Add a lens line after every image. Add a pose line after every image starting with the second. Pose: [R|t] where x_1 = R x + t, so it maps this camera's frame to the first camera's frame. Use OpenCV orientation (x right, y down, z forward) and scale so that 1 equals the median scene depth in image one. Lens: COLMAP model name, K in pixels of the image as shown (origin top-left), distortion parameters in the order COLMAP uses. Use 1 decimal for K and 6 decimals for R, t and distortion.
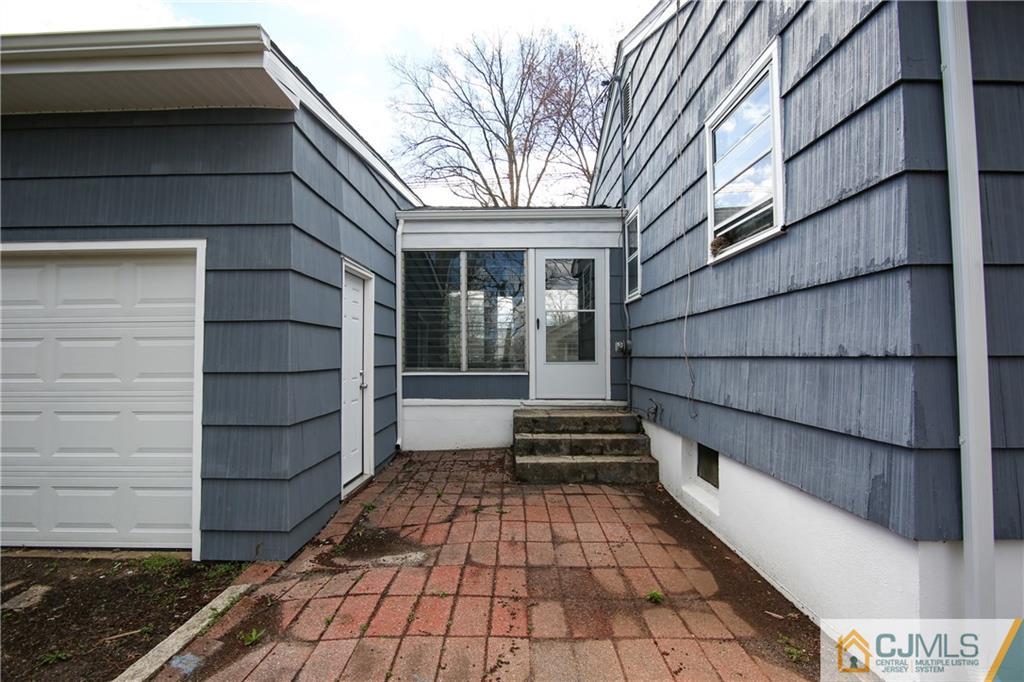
lens RADIAL K [[498.1, 0, 512.0], [0, 498.1, 341.0], [0, 0, 1]] dist [-0.019277, -0.000207]
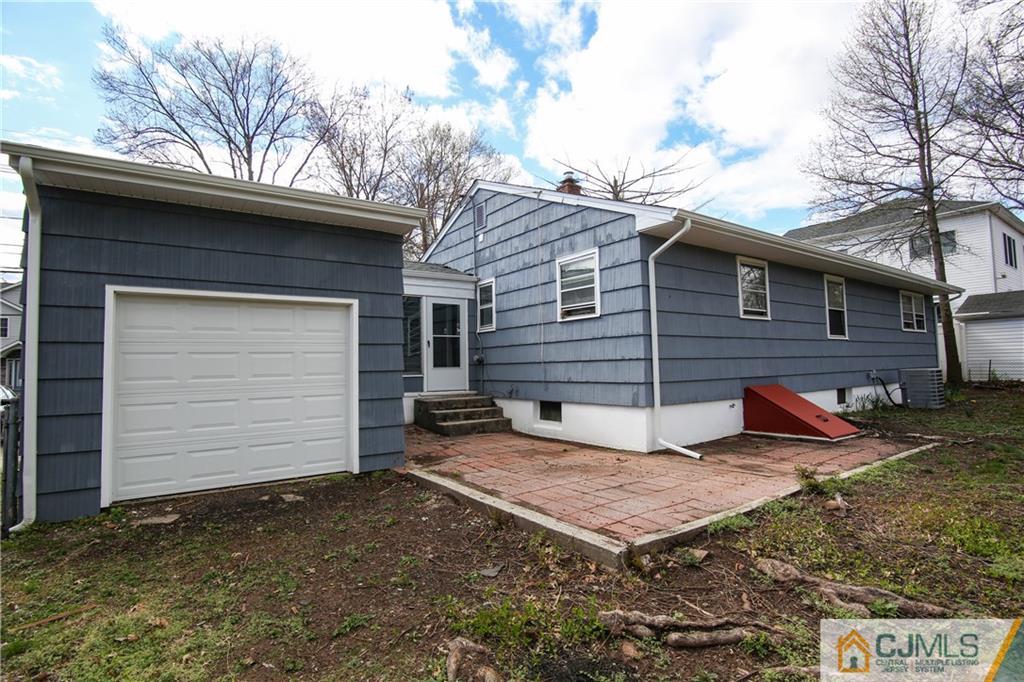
lens RADIAL K [[498.1, 0, 512.0], [0, 498.1, 341.0], [0, 0, 1]] dist [-0.019277, -0.000207]
pose [[0.816042, 0.017321, 0.577733, -1.140087], [-0.000726, 0.999581, -0.028943, 0.003697], [-0.577992, 0.023199, 0.815713, -0.785958]]
